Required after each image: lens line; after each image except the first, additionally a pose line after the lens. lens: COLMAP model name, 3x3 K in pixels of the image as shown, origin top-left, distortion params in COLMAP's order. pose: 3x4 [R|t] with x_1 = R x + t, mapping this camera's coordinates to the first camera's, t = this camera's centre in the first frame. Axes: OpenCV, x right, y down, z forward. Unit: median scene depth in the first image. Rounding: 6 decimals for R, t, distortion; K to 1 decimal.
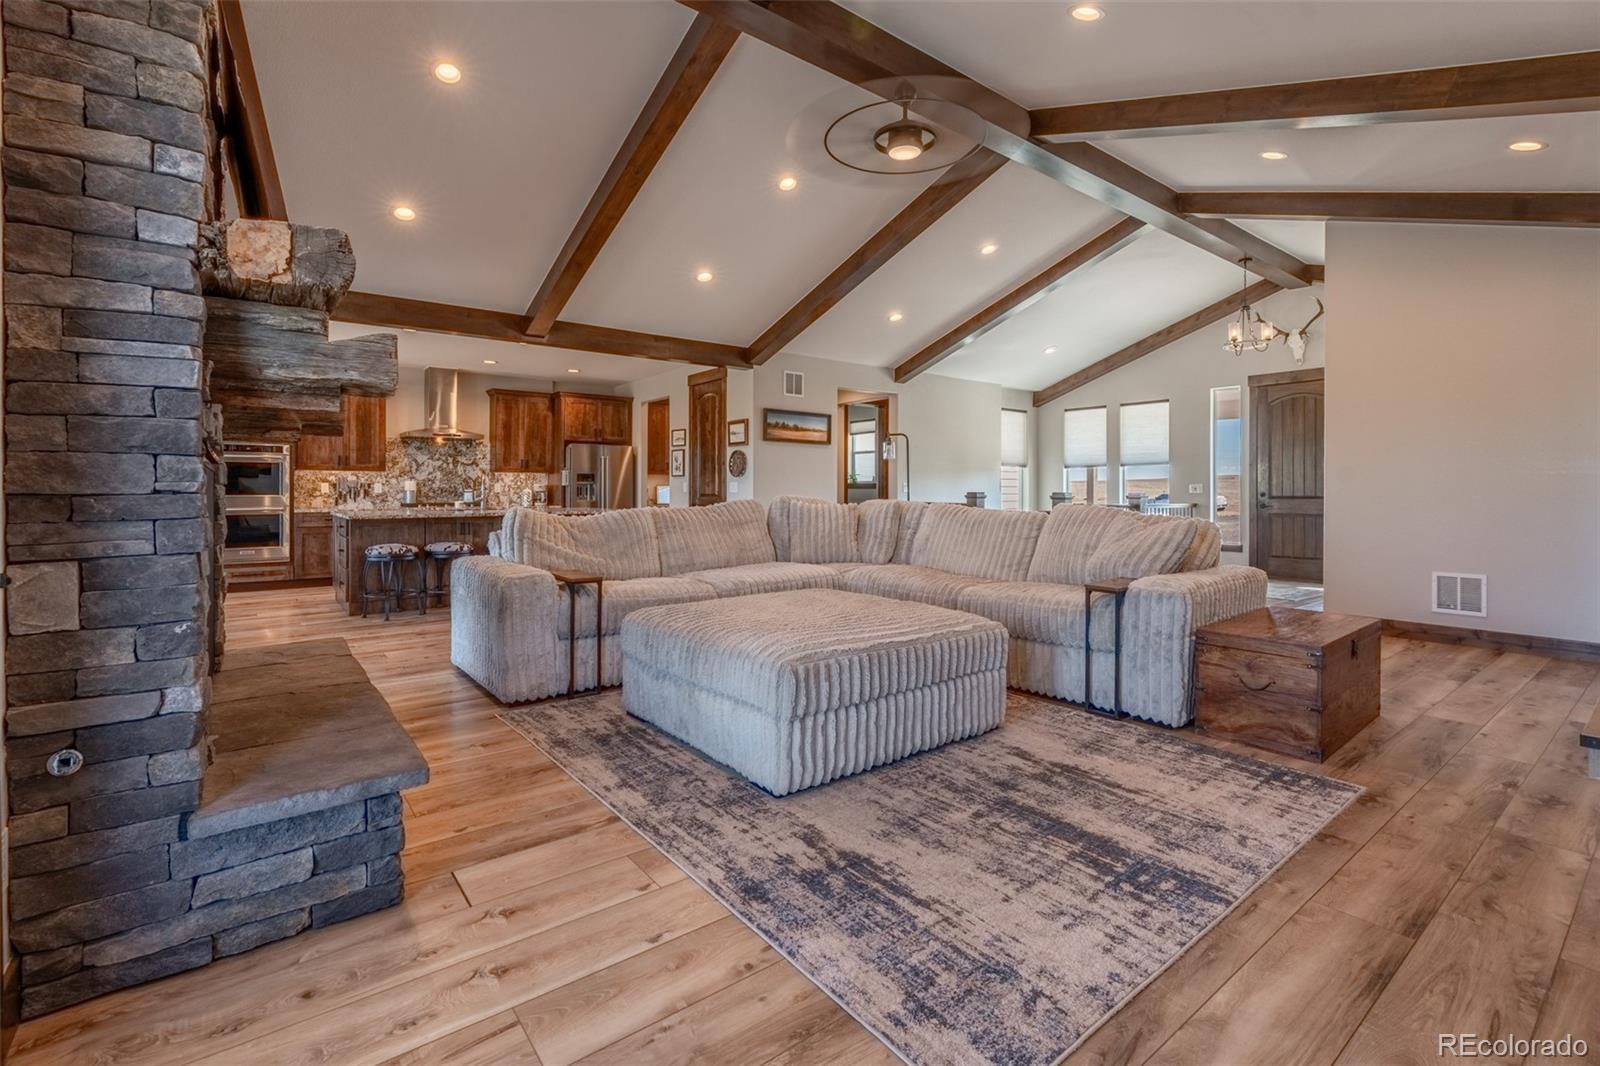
lens RADIAL K [[724.1, 0, 774.5], [0, 724.1, 478.4], [0, 0, 1]] dist [-0.003133, 0.000492]
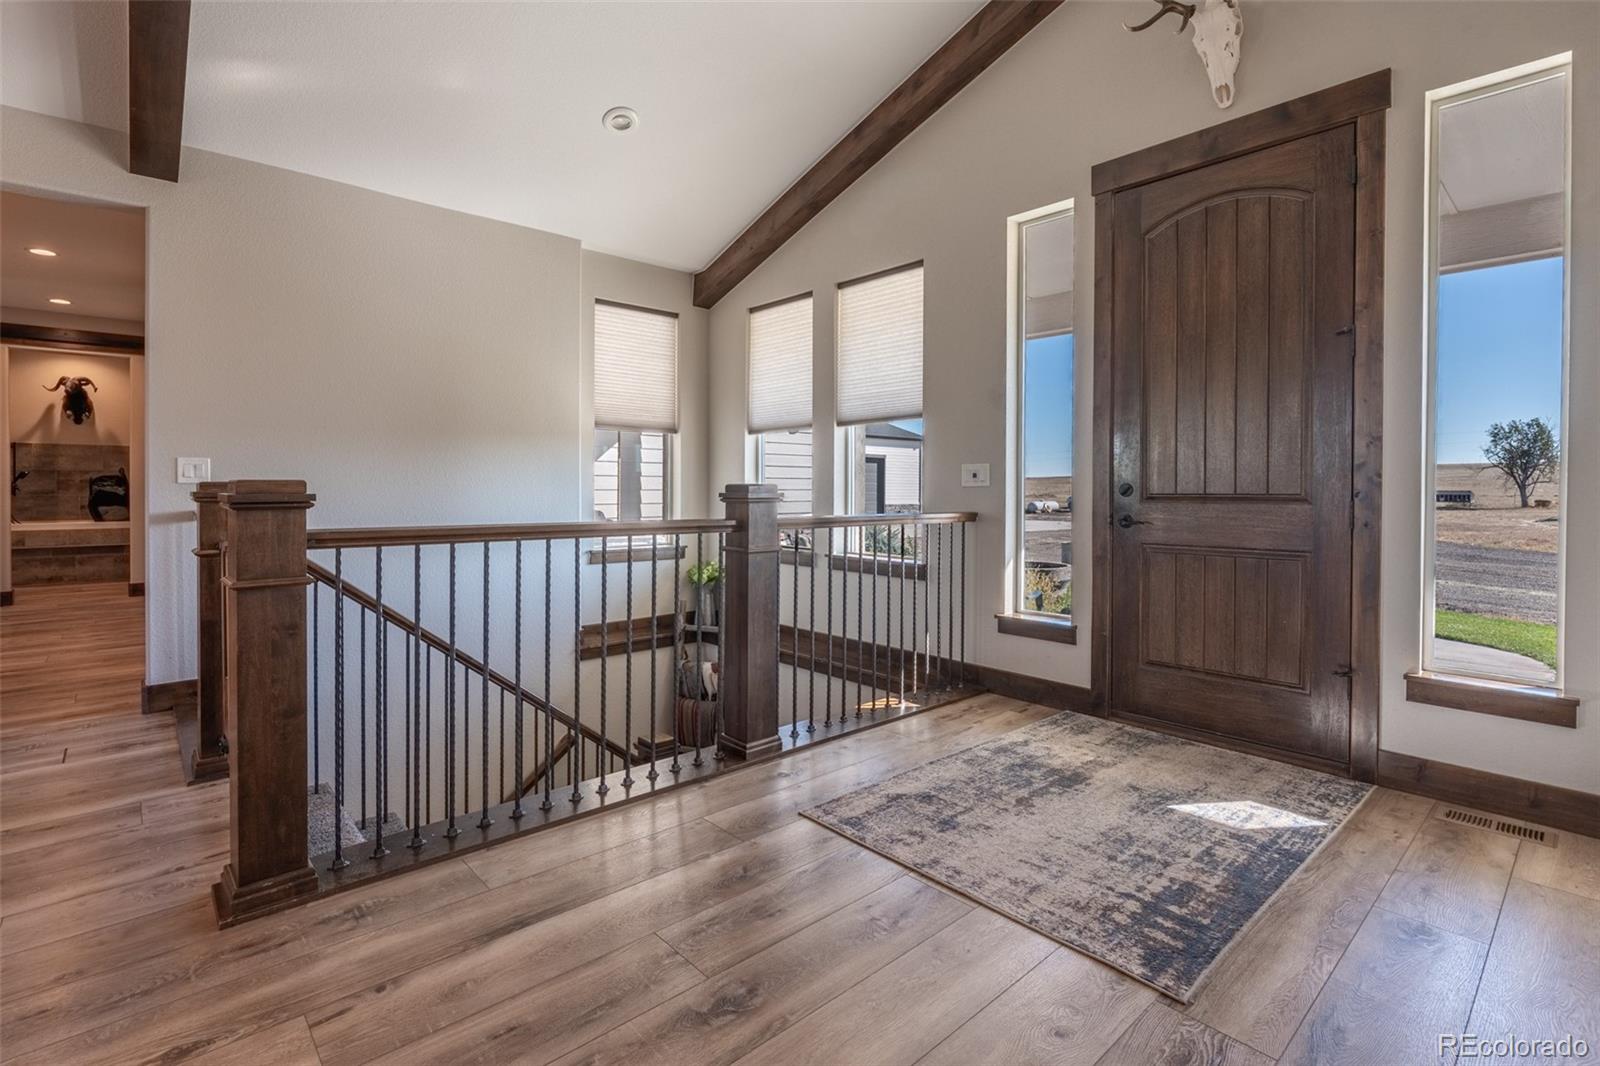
lens RADIAL K [[724.1, 0, 781.8], [0, 724.1, 475.8], [0, 0, 1]] dist [-0.003133, 0.000492]
pose [[0.994570, -0.005119, 0.103947, 0.451580], [0.003855, 0.999916, 0.012351, 0.009845], [-0.104002, -0.011883, 0.994506, 0.636771]]
